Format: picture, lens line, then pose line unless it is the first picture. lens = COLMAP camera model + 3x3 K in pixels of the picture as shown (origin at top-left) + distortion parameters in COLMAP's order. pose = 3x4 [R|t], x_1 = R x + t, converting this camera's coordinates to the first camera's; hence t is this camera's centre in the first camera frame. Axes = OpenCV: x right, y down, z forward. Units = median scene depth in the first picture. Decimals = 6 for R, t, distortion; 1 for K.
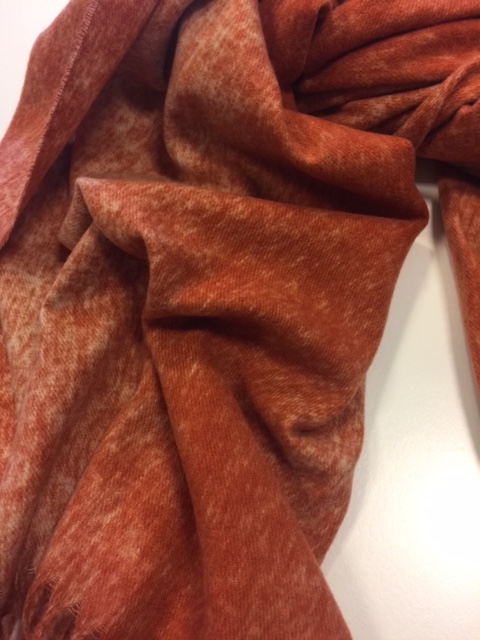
lens RADIAL K [[573.1, 0, 237.9], [0, 573.1, 317.5], [0, 0, 1]] dist [0.021861, 0.006853]
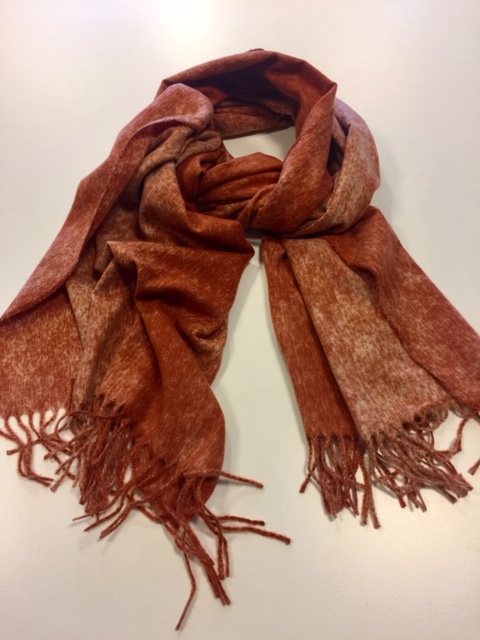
lens RADIAL K [[573.1, 0, 240.4], [0, 573.1, 321.5], [0, 0, 1]] dist [0.021861, 0.006853]
pose [[0.996464, -0.049823, 0.067653, 0.115040], [0.056353, 0.993558, -0.098323, 0.377399], [-0.062318, 0.101788, 0.992852, -1.460768]]
